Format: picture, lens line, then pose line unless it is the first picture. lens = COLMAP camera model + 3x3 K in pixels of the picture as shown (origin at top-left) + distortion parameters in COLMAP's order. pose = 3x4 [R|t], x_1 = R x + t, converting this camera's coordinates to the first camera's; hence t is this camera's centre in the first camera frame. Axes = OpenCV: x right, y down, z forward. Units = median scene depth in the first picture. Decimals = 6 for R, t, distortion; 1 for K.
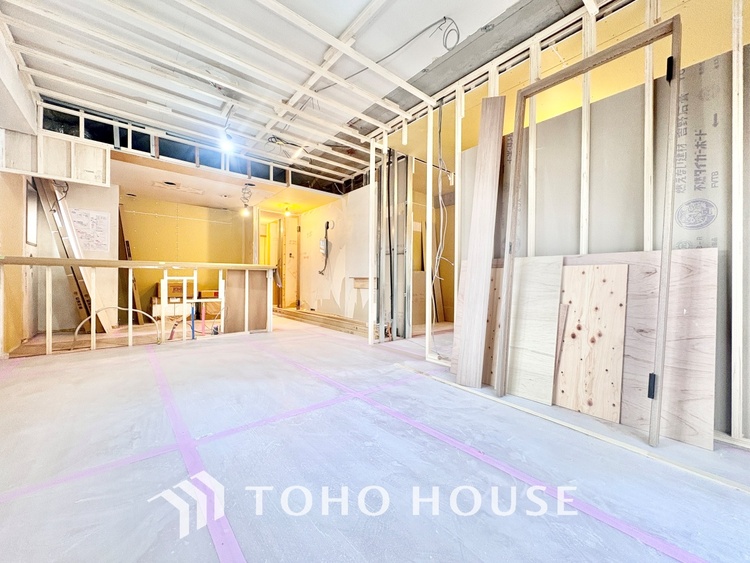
lens RADIAL K [[298.6, 0, 375.7], [0, 298.6, 281.4], [0, 0, 1]] dist [-0.000916, 0.000645]
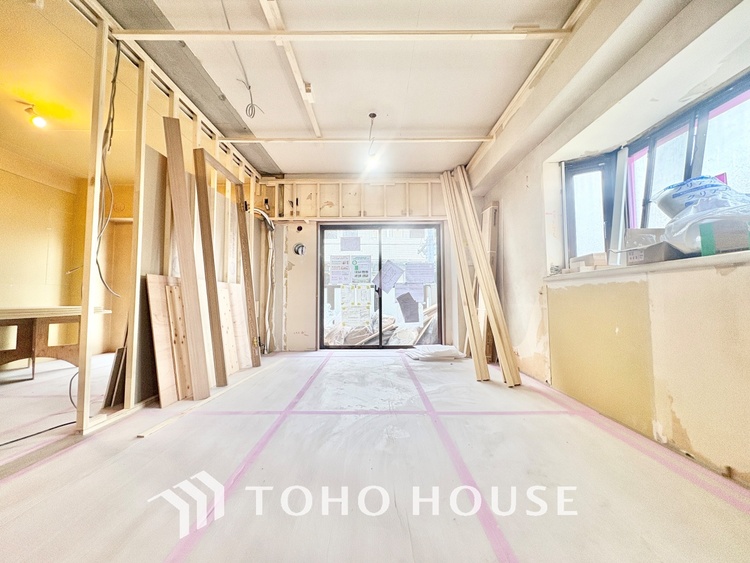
lens RADIAL K [[298.6, 0, 374.8], [0, 298.6, 282.3], [0, 0, 1]] dist [-0.000916, 0.000645]
pose [[-0.764685, 0.029720, 0.643718, -0.528211], [0.001005, 0.998990, -0.044929, -0.006633], [-0.644403, -0.033710, -0.763943, 0.886449]]
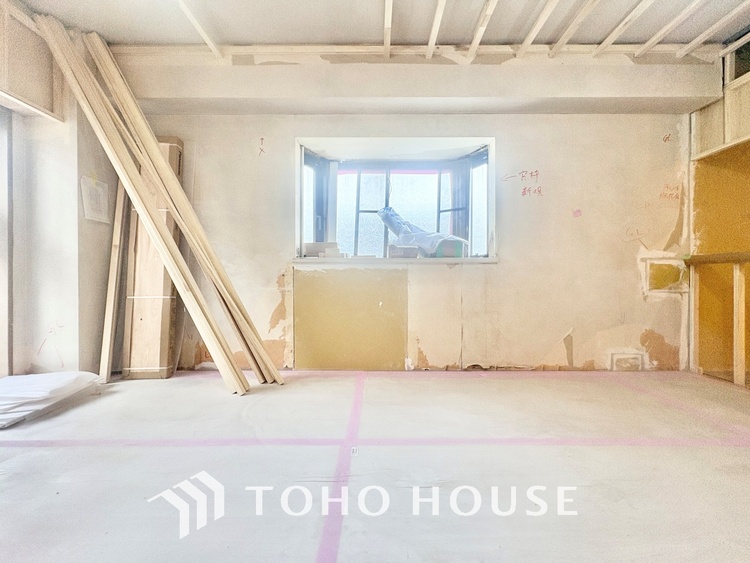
lens RADIAL K [[298.6, 0, 375.7], [0, 298.6, 280.9], [0, 0, 1]] dist [-0.000916, 0.000645]
pose [[-0.647240, -0.004973, -0.762270, 0.030884], [-0.008684, 0.999962, 0.000851, -0.000767], [0.762237, 0.007170, -0.647259, 0.663482]]
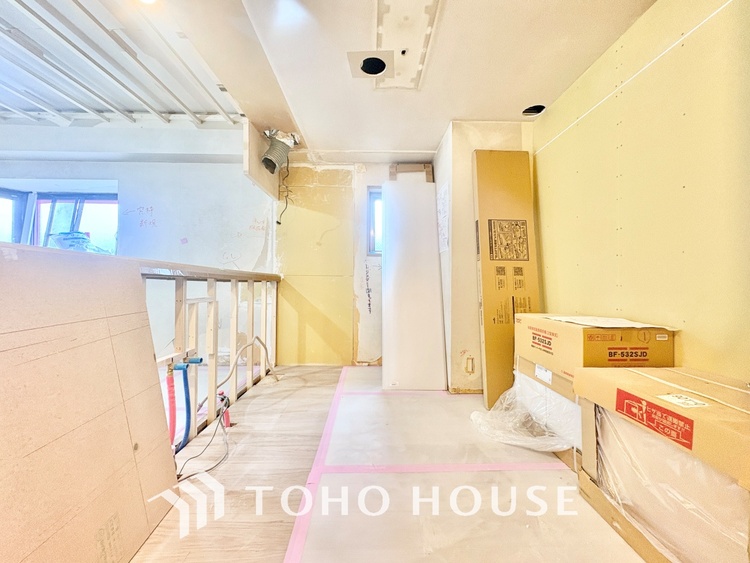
lens RADIAL K [[298.6, 0, 375.5], [0, 298.6, 280.8], [0, 0, 1]] dist [-0.000916, 0.000645]
pose [[-0.626944, -0.019777, -0.778813, -0.477070], [-0.014066, 0.999802, -0.014065, -0.039739], [0.778937, 0.002137, -0.627098, 1.568044]]
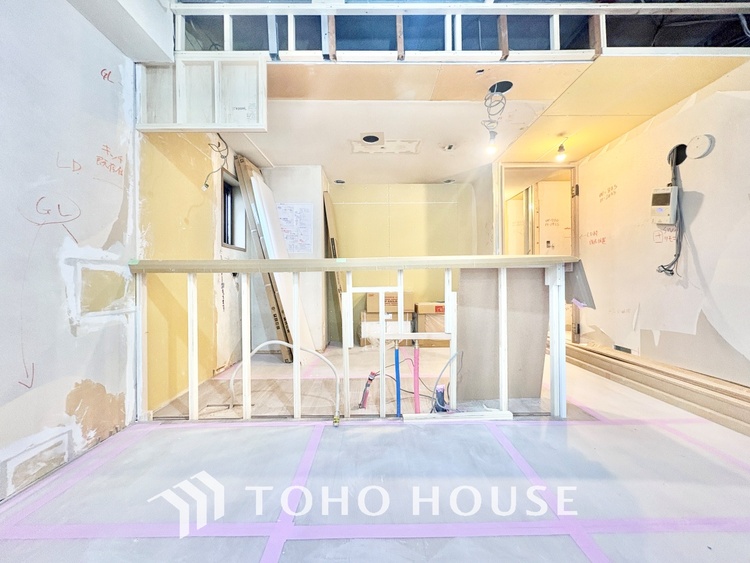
lens RADIAL K [[298.6, 0, 375.7], [0, 298.6, 280.9], [0, 0, 1]] dist [-0.000916, 0.000645]
pose [[0.770480, -0.018855, -0.637185, -0.348718], [0.013002, 0.999819, -0.013864, -0.018782], [0.637332, 0.002397, 0.770586, 0.641424]]
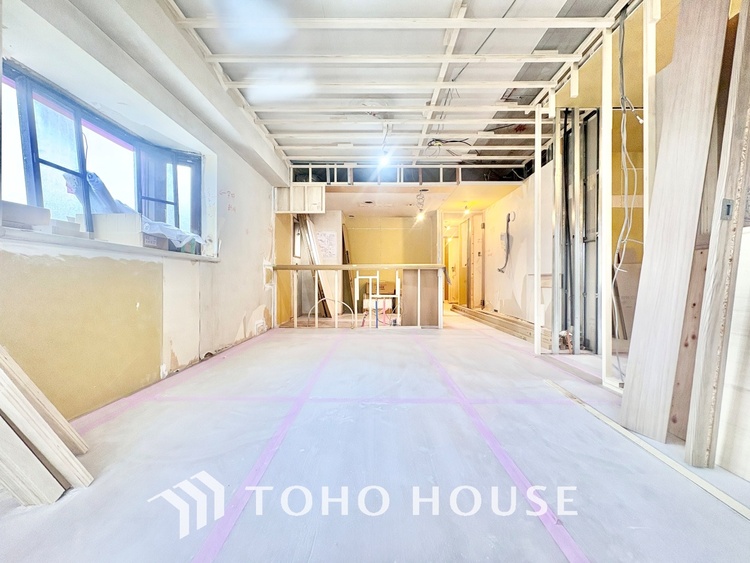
lens RADIAL K [[298.6, 0, 375.0], [0, 298.6, 281.1], [0, 0, 1]] dist [-0.000916, 0.000645]
pose [[0.760963, -0.006414, -0.648763, 0.178147], [0.002490, 0.999973, -0.006965, 0.014239], [0.648790, 0.003685, 0.760958, 0.080693]]
